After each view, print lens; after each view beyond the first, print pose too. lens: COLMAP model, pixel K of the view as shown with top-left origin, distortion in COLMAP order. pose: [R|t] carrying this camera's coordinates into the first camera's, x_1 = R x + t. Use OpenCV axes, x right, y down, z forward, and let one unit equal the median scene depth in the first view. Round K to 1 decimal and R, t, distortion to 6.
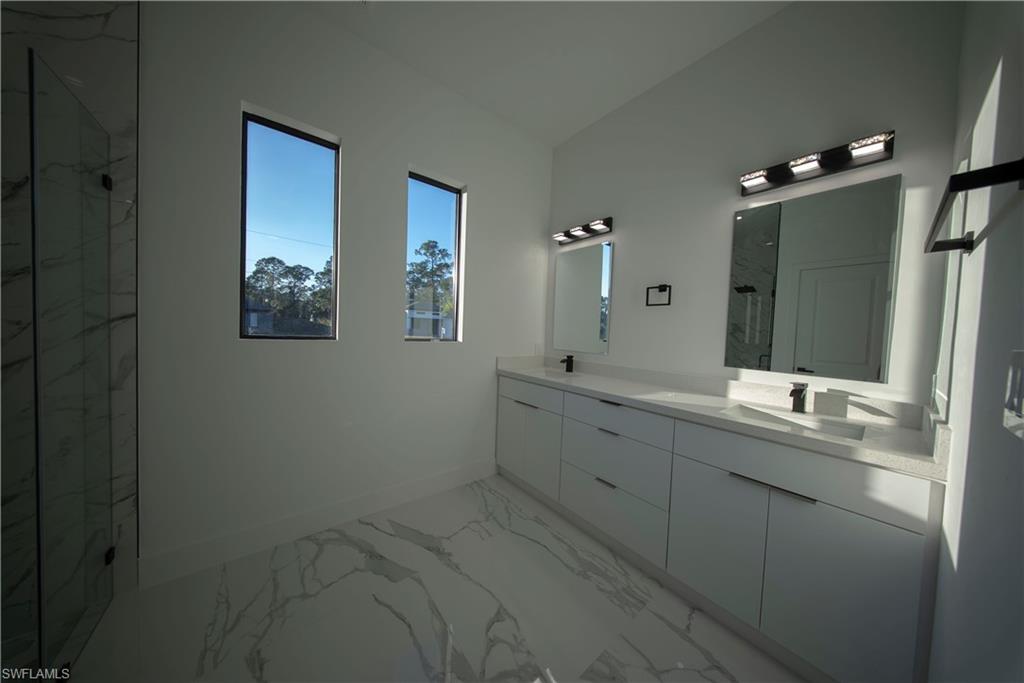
lens RADIAL K [[300.8, 0, 508.8], [0, 300.8, 340.4], [0, 0, 1]] dist [-0.000341, -0.000016]
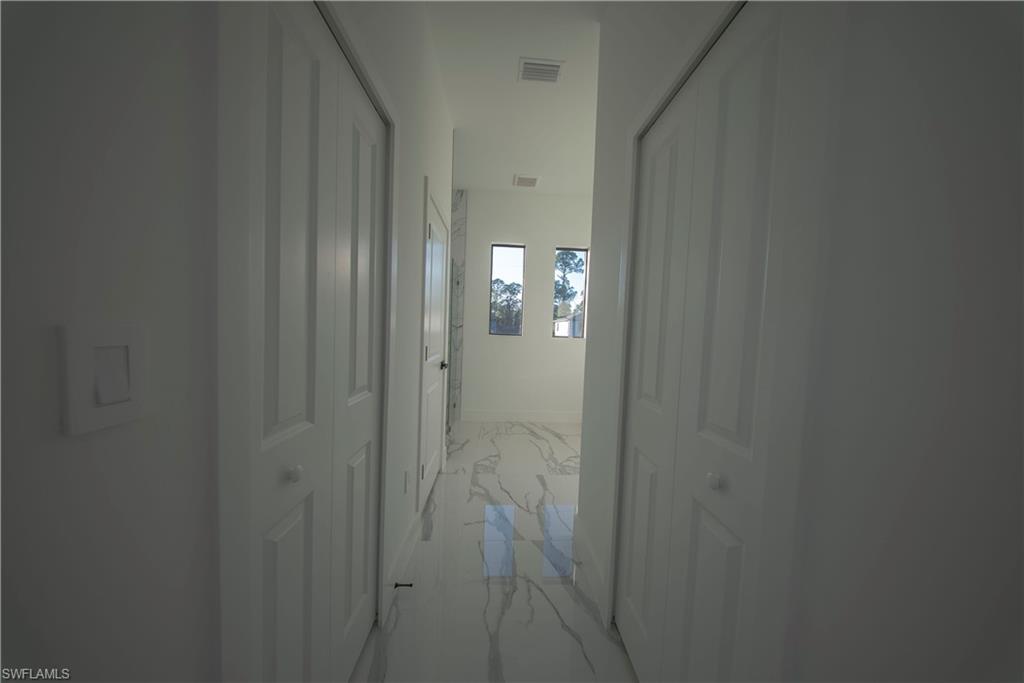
lens RADIAL K [[300.8, 0, 508.8], [0, 300.8, 340.4], [0, 0, 1]] dist [-0.000341, -0.000016]
pose [[0.812770, 0.015414, -0.582381, 0.621882], [-0.023791, 0.999694, -0.006744, 0.049858], [0.582099, 0.019337, 0.812888, -0.829098]]
